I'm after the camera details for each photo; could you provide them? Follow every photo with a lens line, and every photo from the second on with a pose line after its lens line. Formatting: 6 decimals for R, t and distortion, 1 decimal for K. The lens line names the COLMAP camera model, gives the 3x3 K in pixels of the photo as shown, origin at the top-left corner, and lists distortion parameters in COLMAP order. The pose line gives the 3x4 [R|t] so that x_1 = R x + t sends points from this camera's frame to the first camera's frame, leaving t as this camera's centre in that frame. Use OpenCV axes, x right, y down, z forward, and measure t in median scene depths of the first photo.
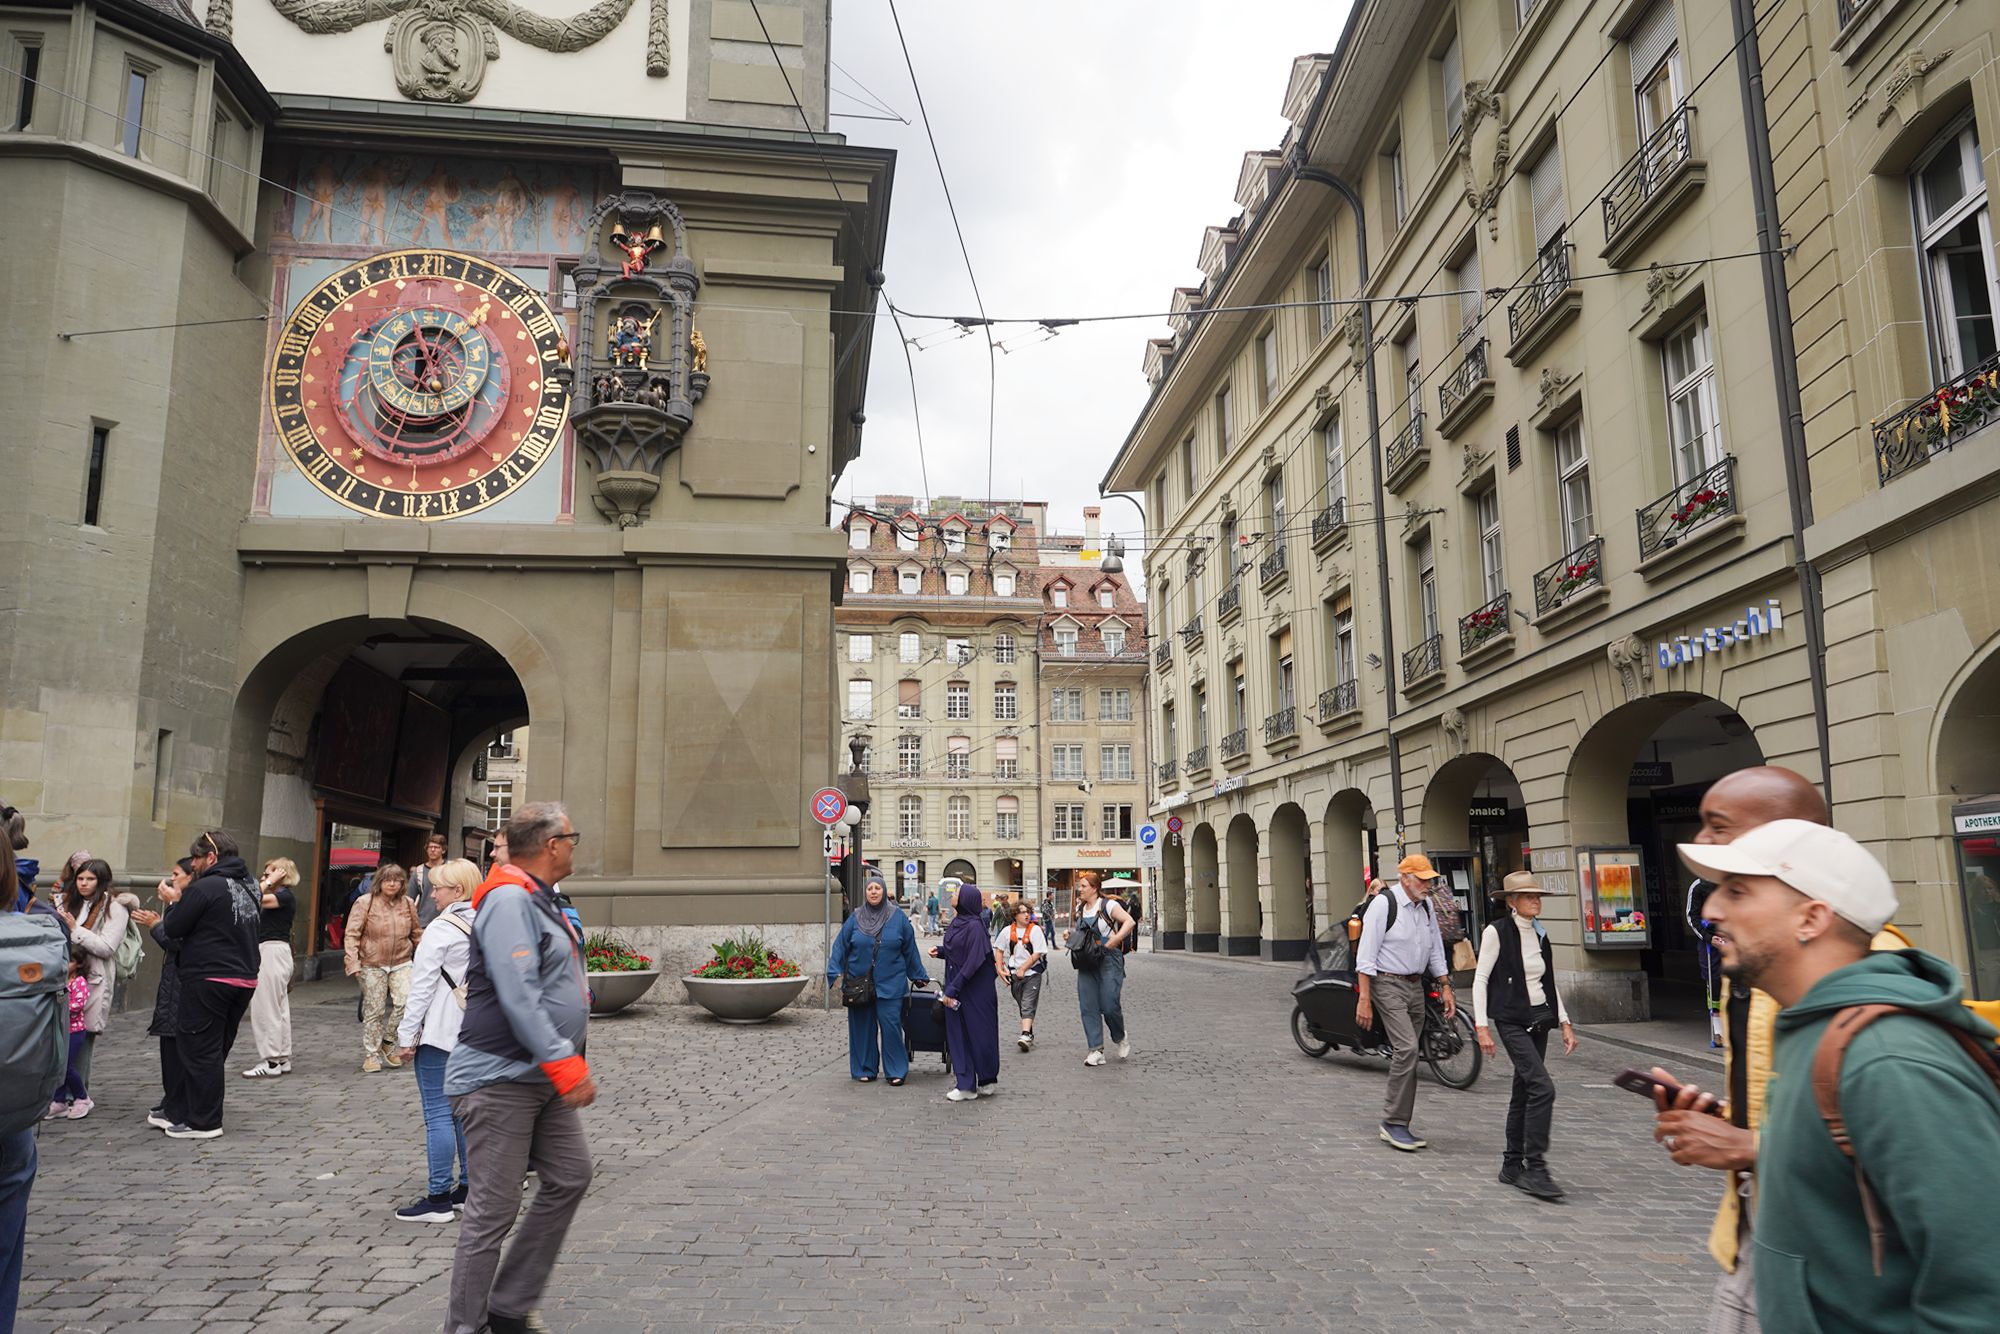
lens RADIAL K [[1322.4, 0, 995.6], [0, 1322.4, 668.3], [0, 0, 1]] dist [-0.022367, 0.019459]
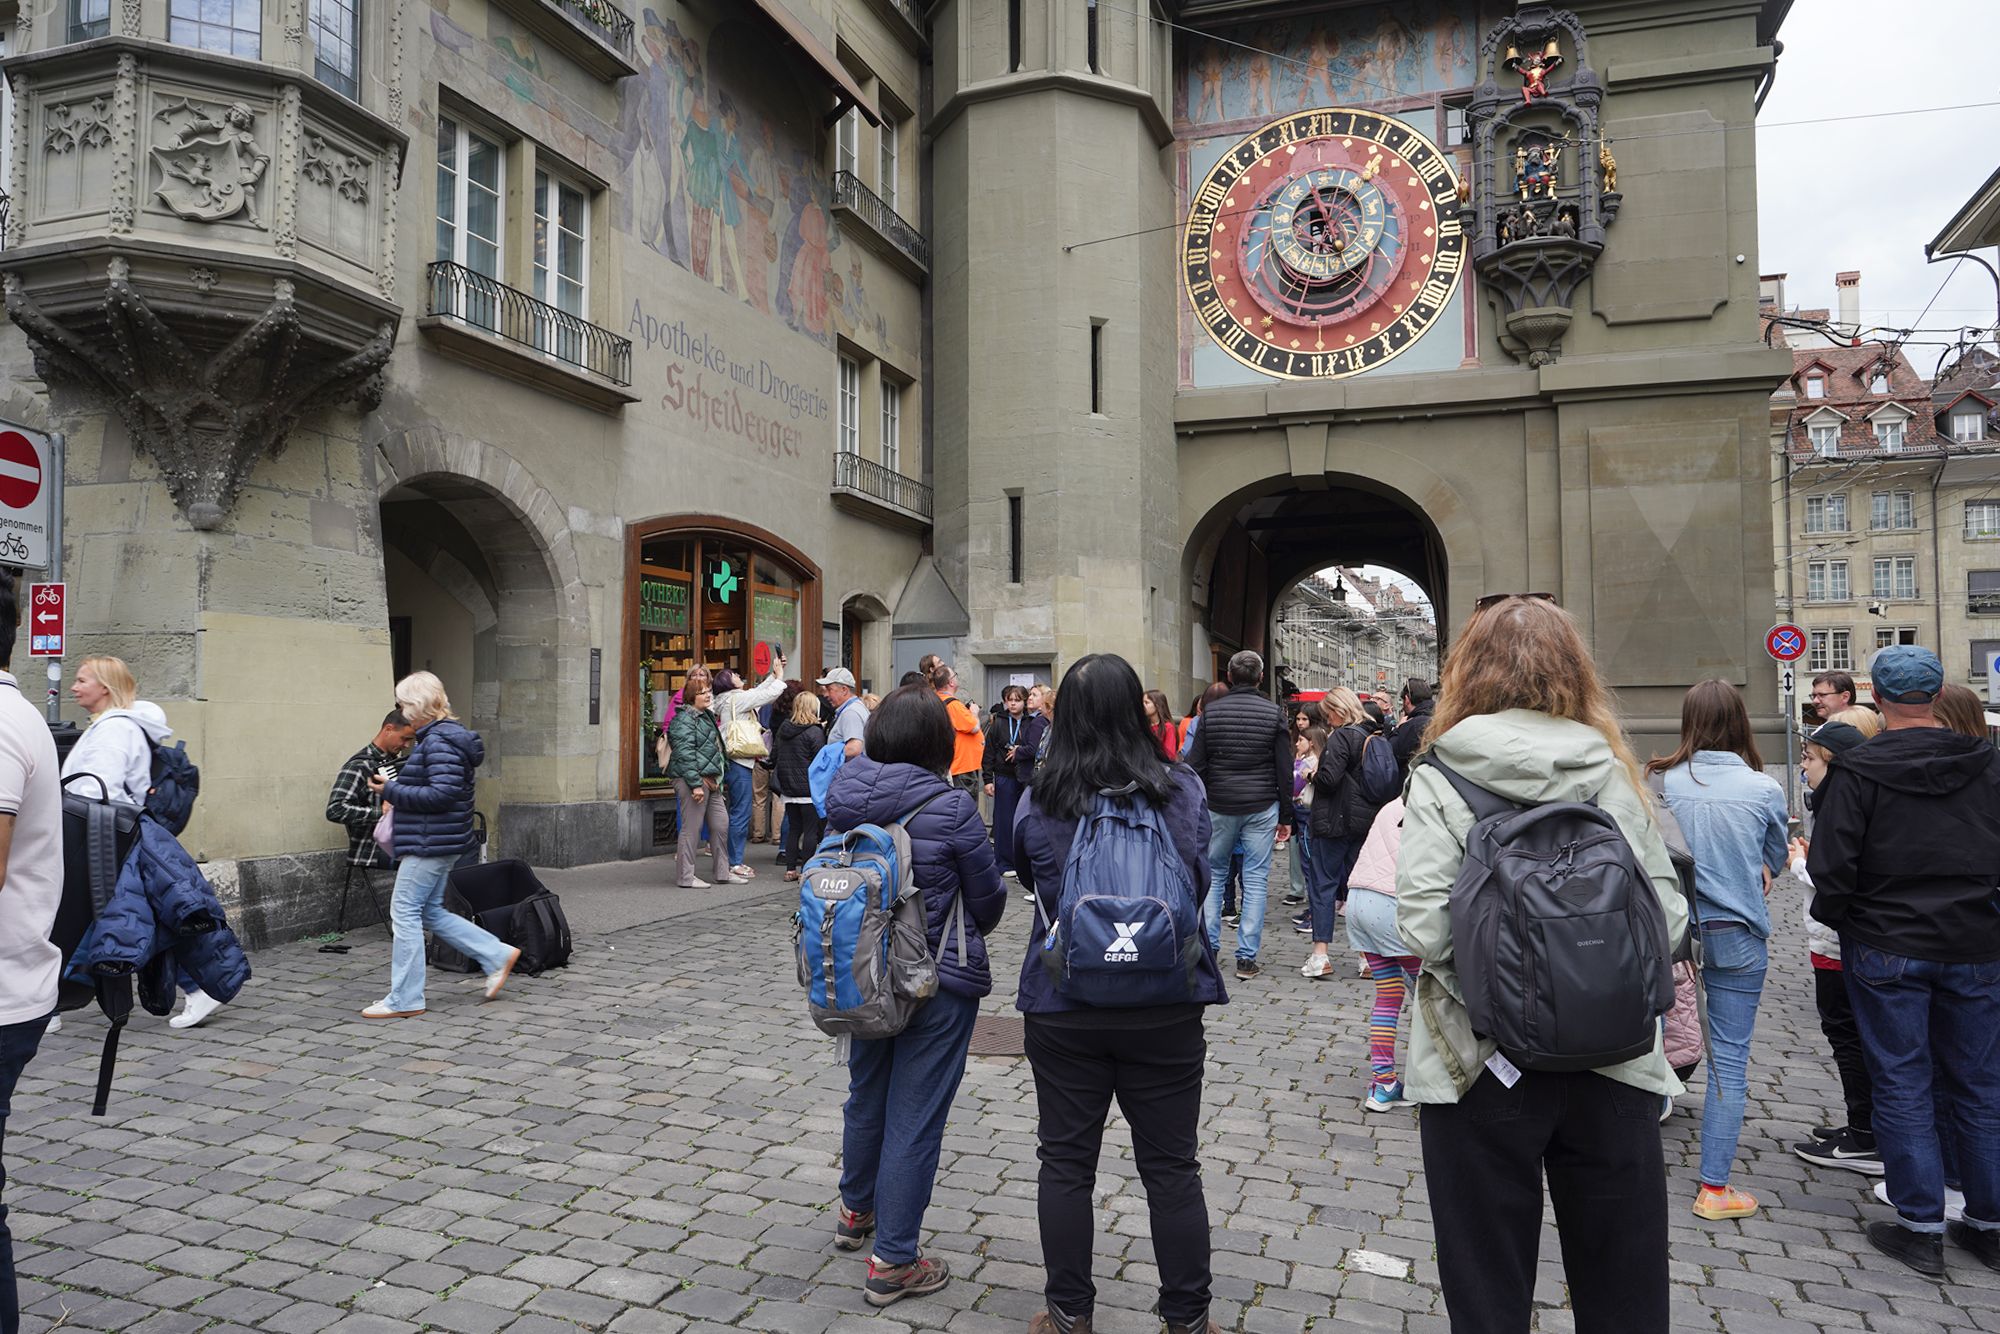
lens RADIAL K [[1372.9, 0, 993.0], [0, 1372.9, 669.7], [0, 0, 1]] dist [-0.029973, 0.030350]
pose [[0.902920, -0.009854, -0.429695, -0.200563], [0.064139, 0.991632, 0.112036, -0.020692], [0.424996, -0.128720, 0.895997, -0.113571]]
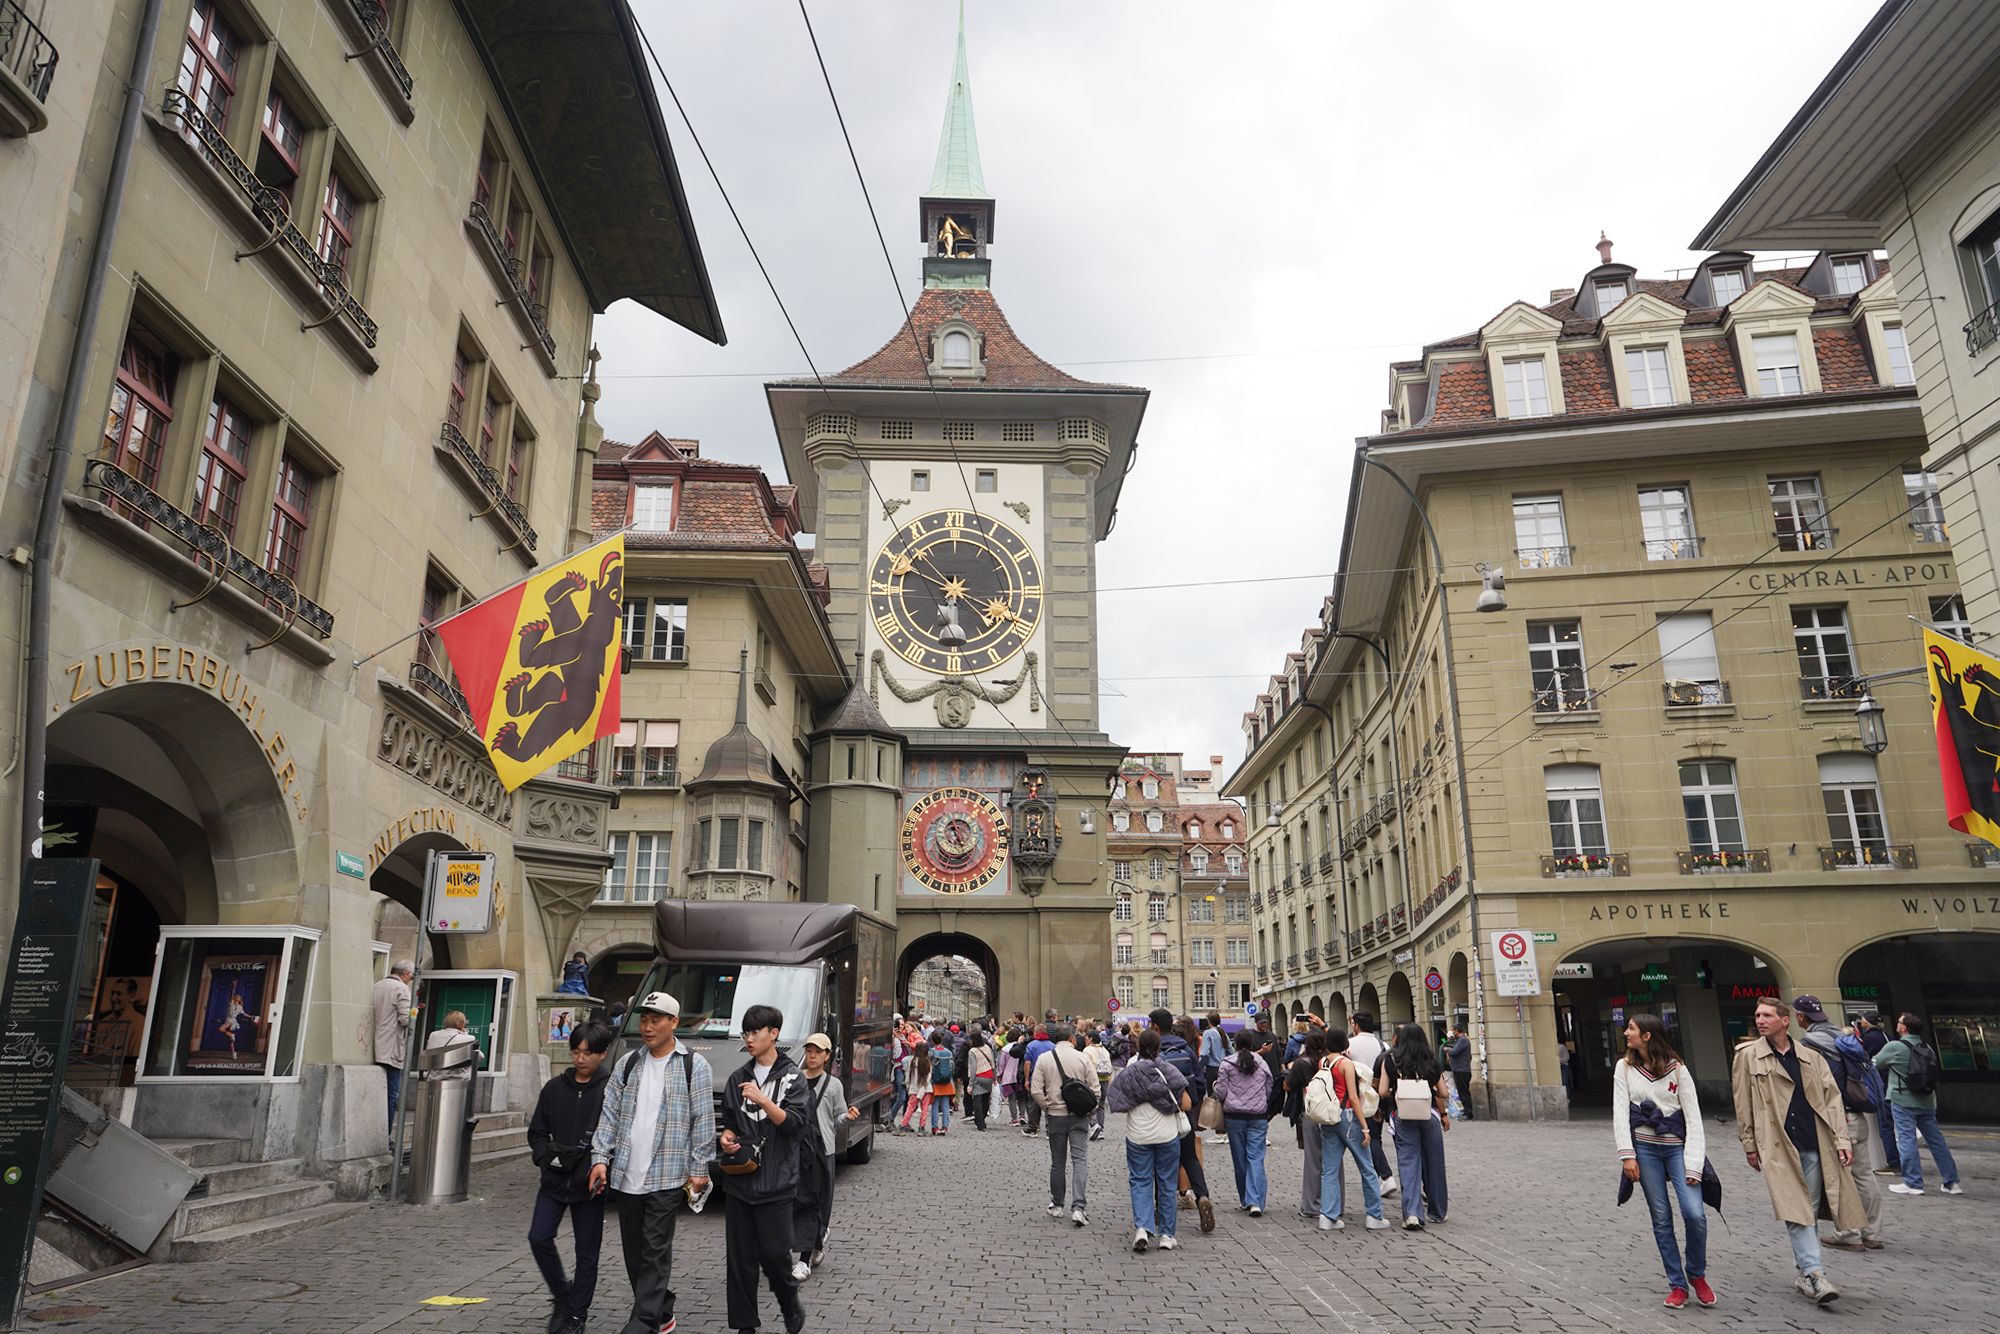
lens RADIAL K [[1337.8, 0, 994.3], [0, 1337.8, 670.1], [0, 0, 1]] dist [-0.027331, 0.026690]
pose [[0.995197, -0.016689, -0.096454, -0.085904], [0.005782, 0.993661, -0.112266, -0.245620], [0.097717, 0.111170, 0.988986, -1.637312]]
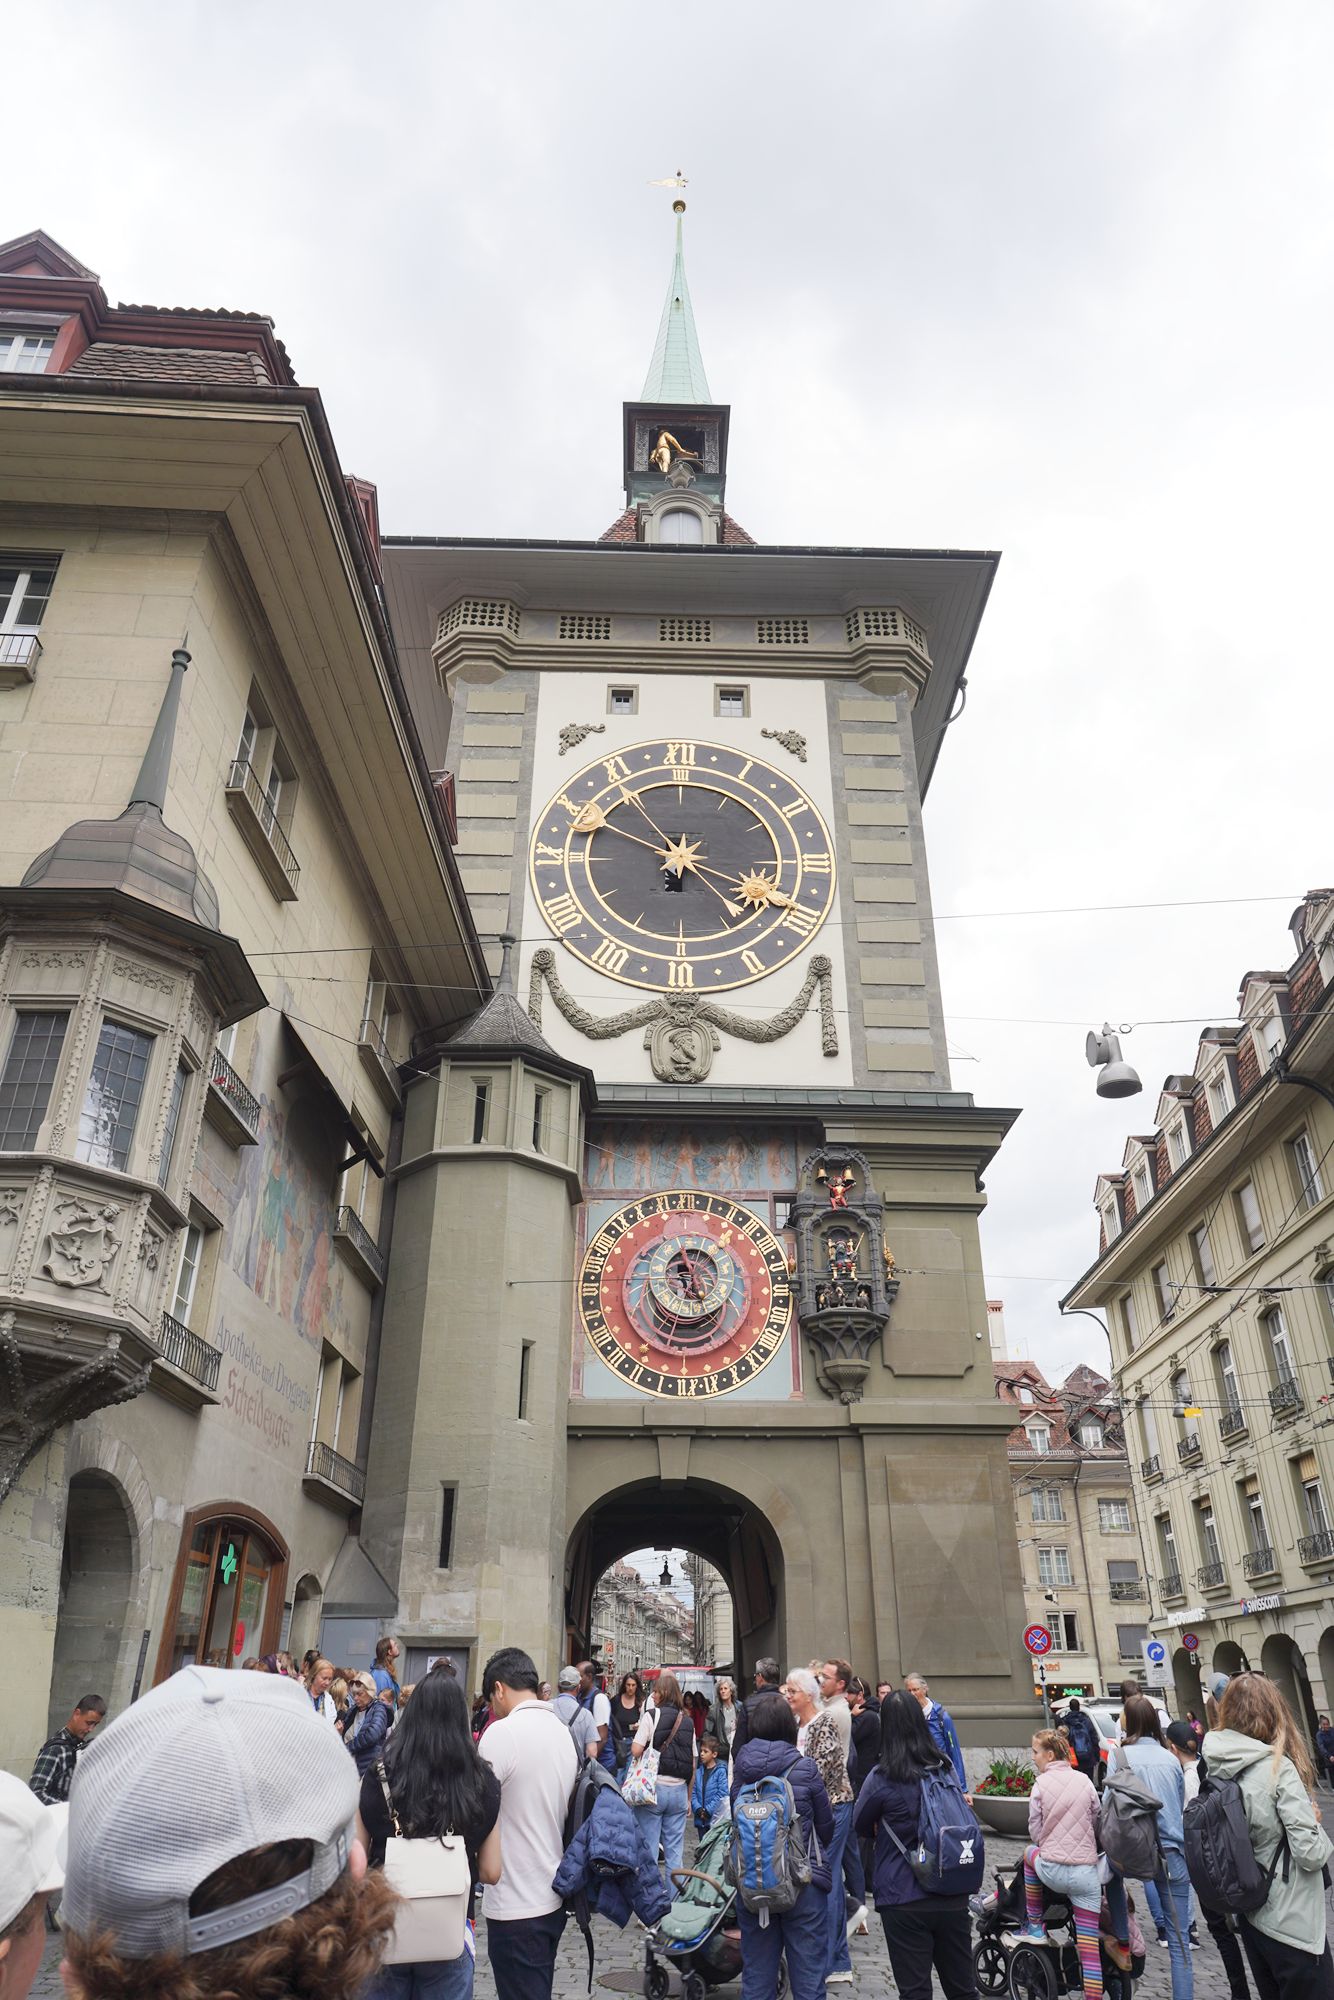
lens RADIAL K [[1312.0, 0, 672.7], [0, 1312.0, 996.3], [0, 0, 1]] dist [-0.027080, 0.025085]
pose [[0.994186, -0.039201, -0.100283, -0.290712], [0.004335, 0.945187, -0.326501, -0.061815], [0.107585, 0.324168, 0.939862, -0.343931]]
